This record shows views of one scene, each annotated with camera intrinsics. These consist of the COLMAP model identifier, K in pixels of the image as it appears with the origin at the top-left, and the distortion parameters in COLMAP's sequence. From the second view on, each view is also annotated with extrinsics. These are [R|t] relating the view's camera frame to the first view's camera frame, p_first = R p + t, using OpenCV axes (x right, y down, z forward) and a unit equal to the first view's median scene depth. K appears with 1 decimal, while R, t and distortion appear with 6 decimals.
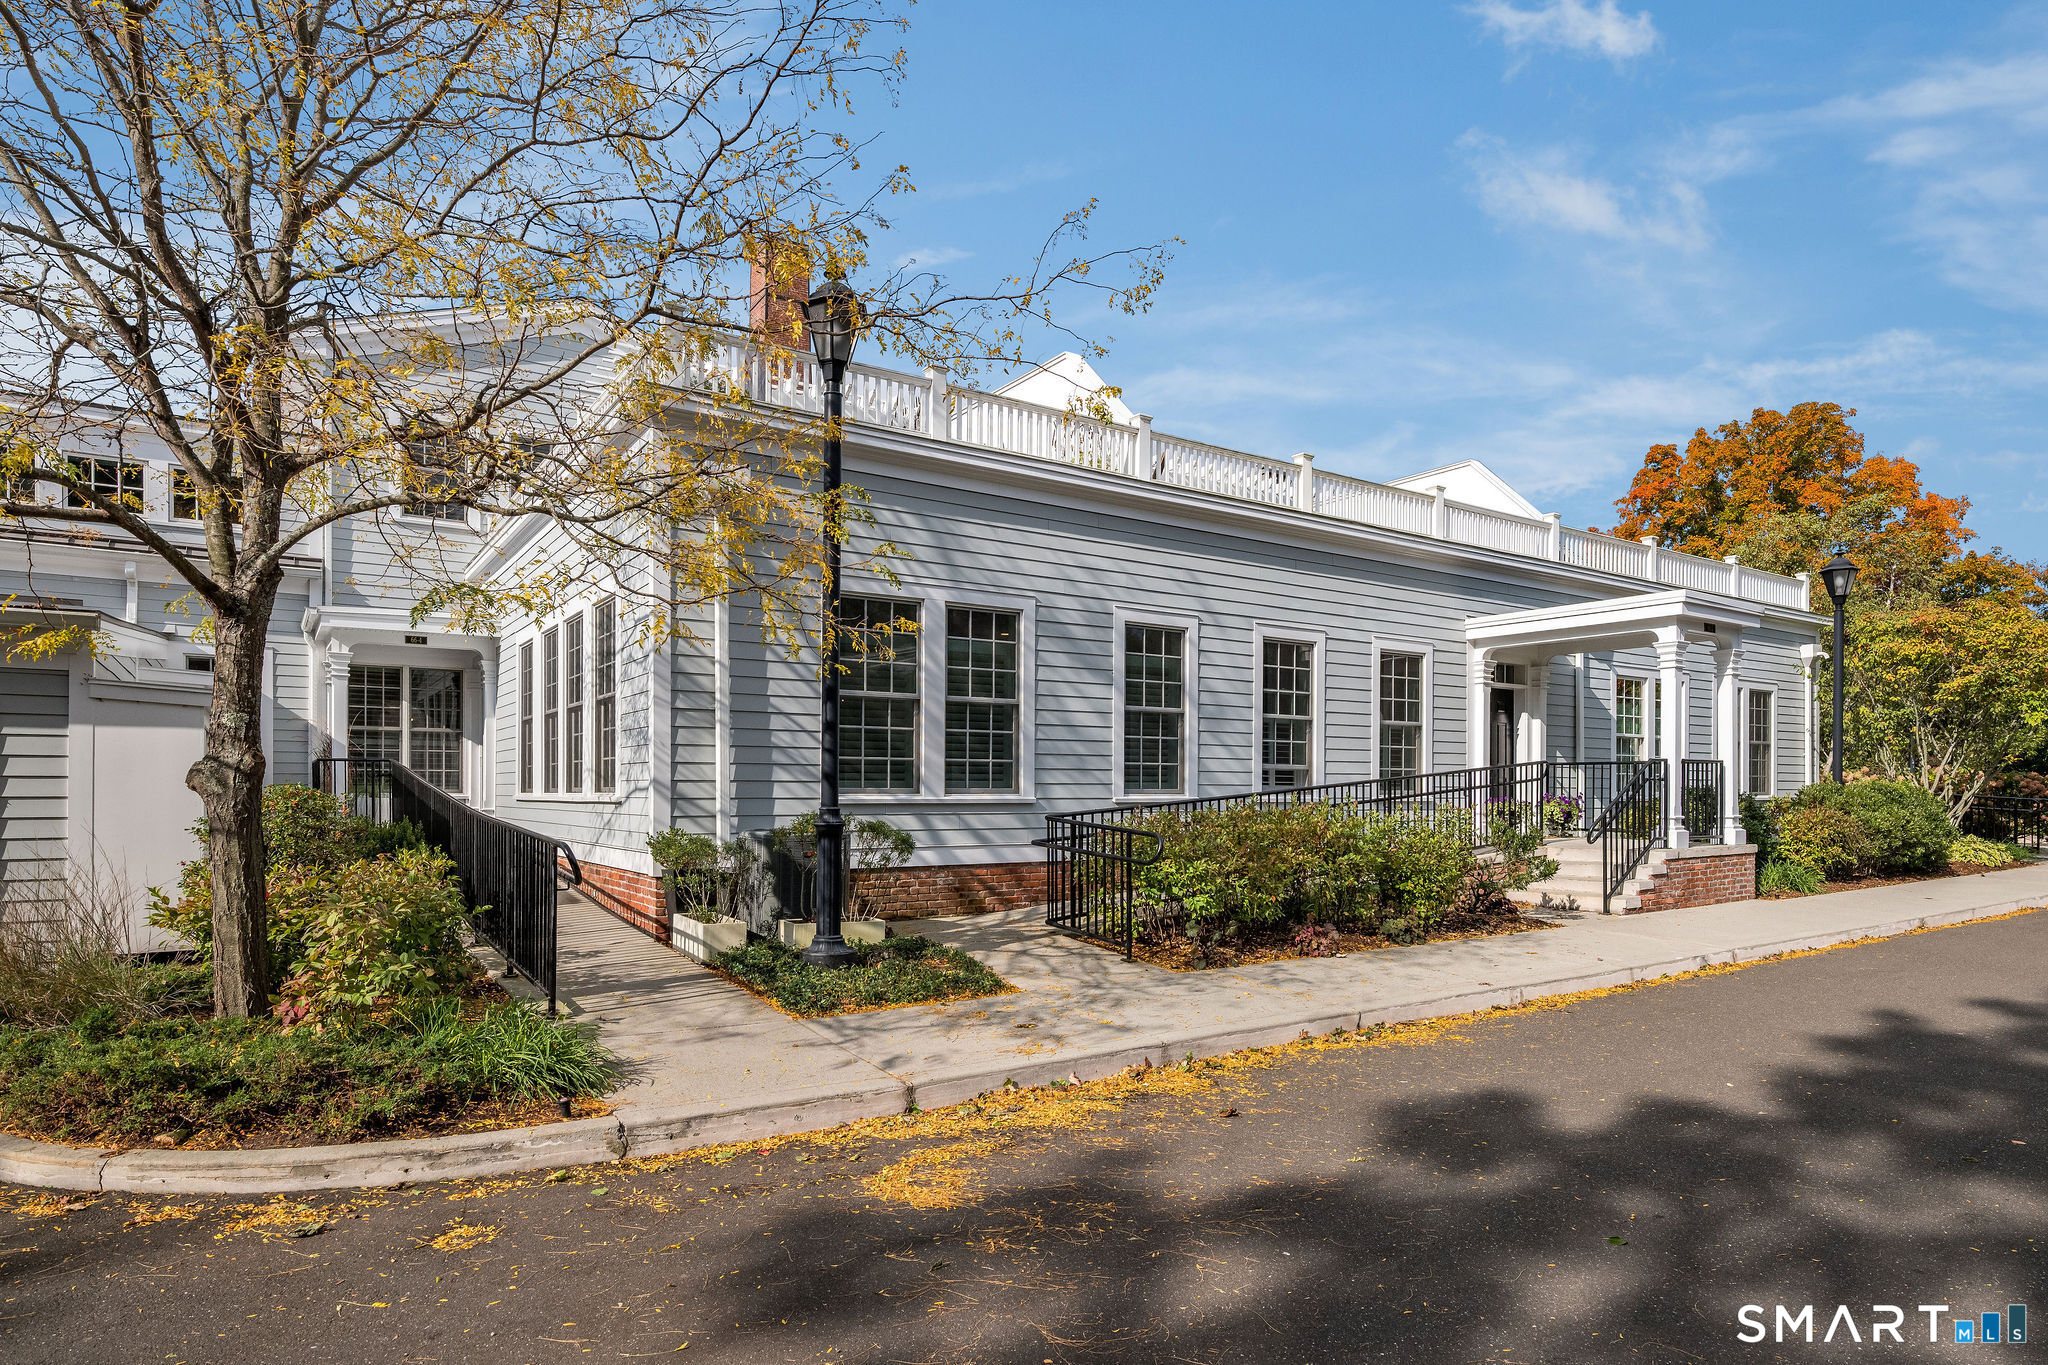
lens RADIAL K [[1134.9, 0, 1021.8], [0, 1134.9, 794.3], [0, 0, 1]] dist [-0.004330, -0.001280]
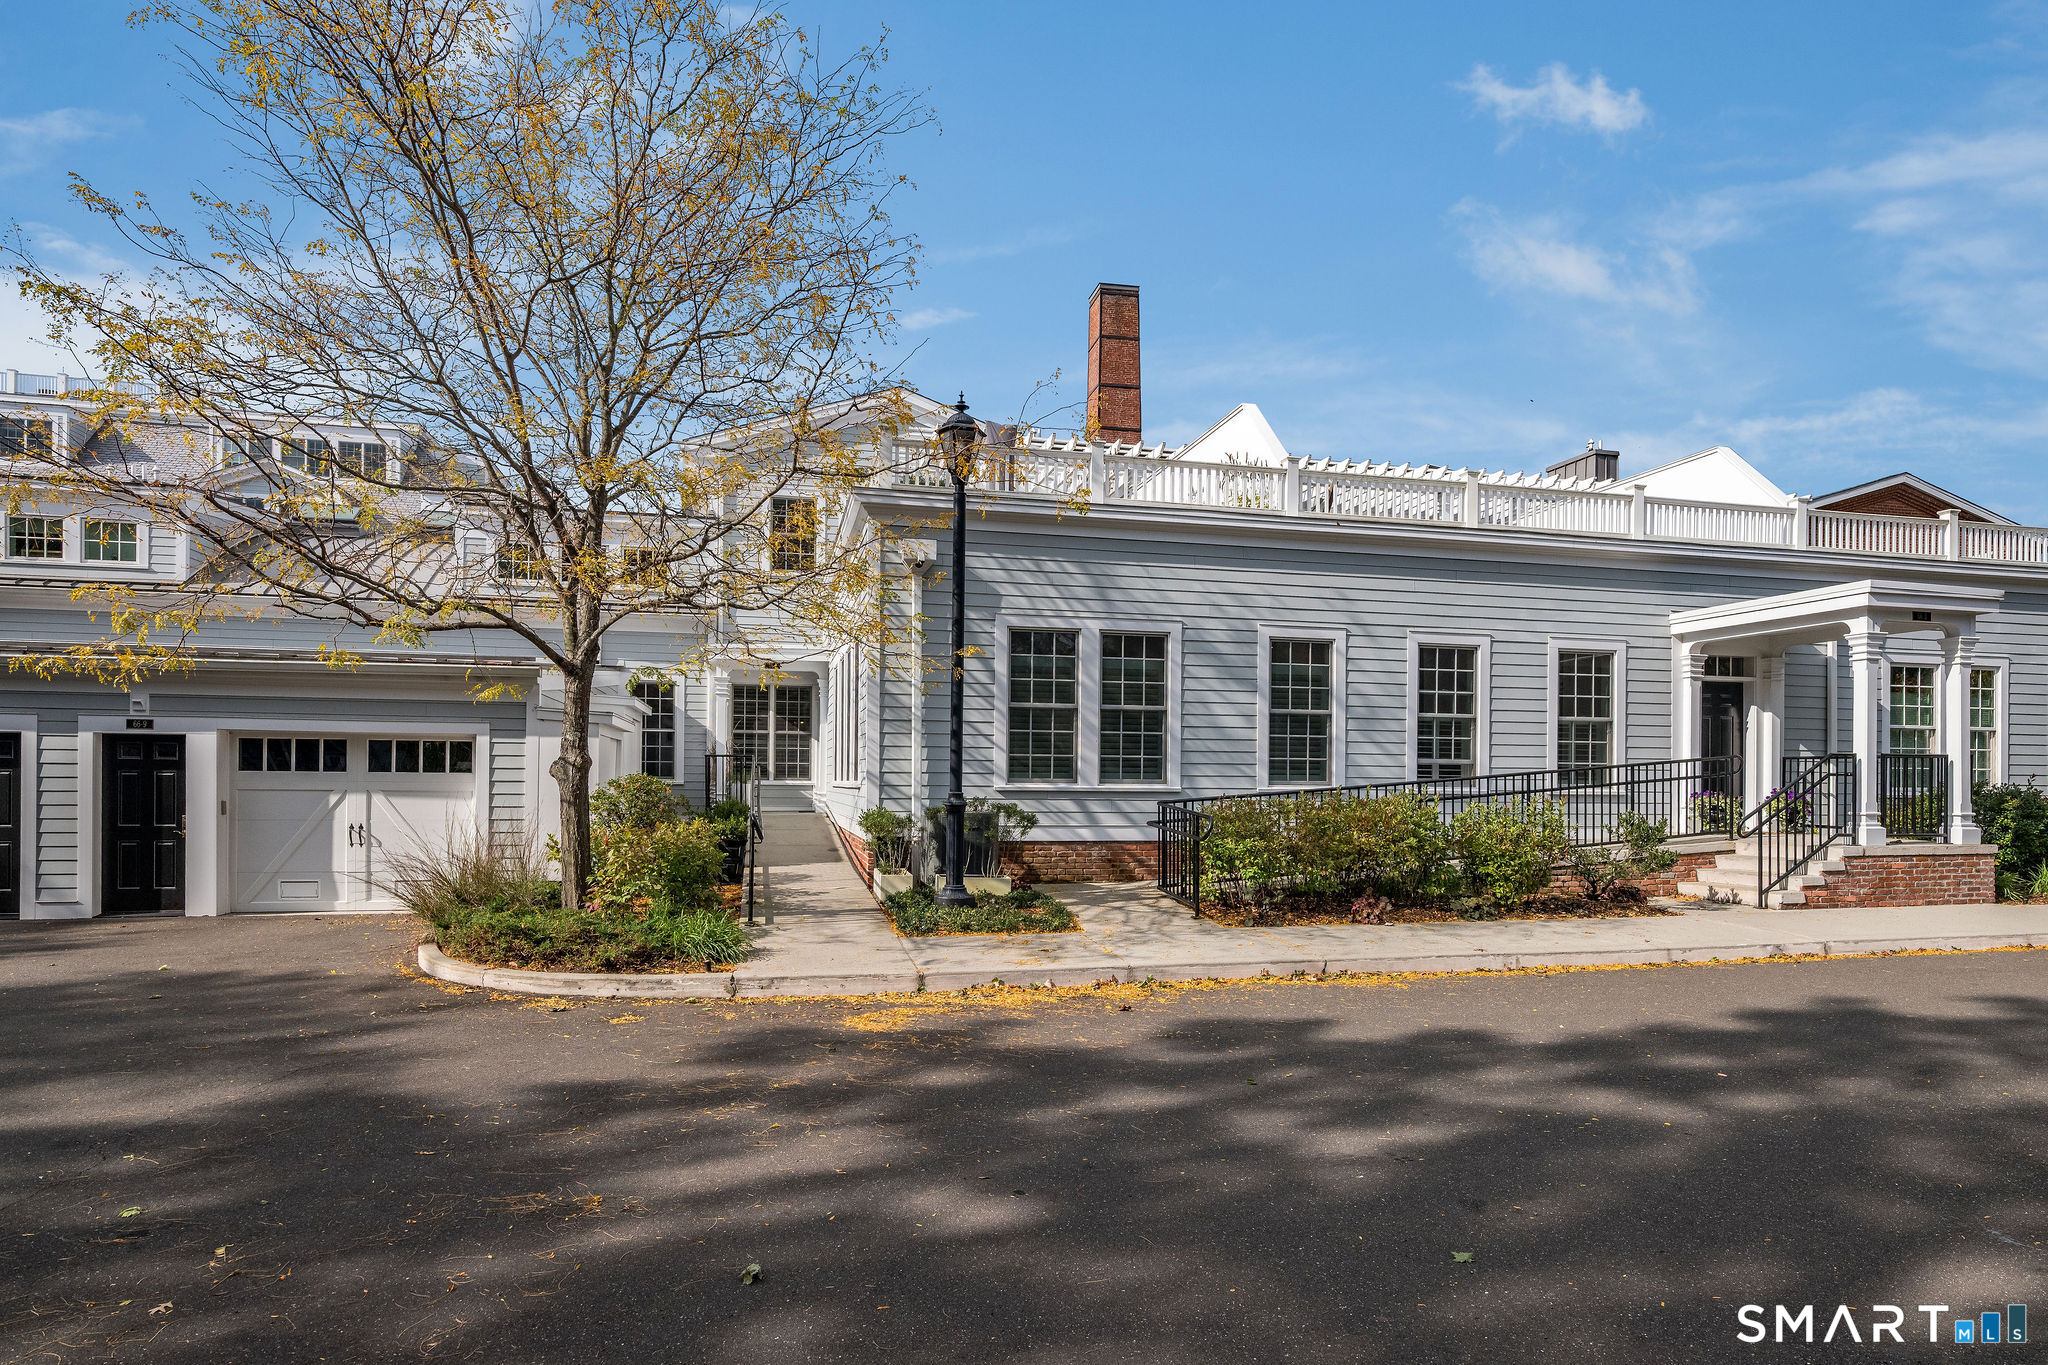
lens RADIAL K [[1124.6, 0, 1023.1], [0, 1124.6, 777.9], [0, 0, 1]] dist [-0.001253, -0.000133]
pose [[0.936488, 0.005565, -0.350654, 0.280345], [-0.007860, 0.999956, -0.005120, 0.000422], [0.350610, 0.007551, 0.936491, -0.183178]]
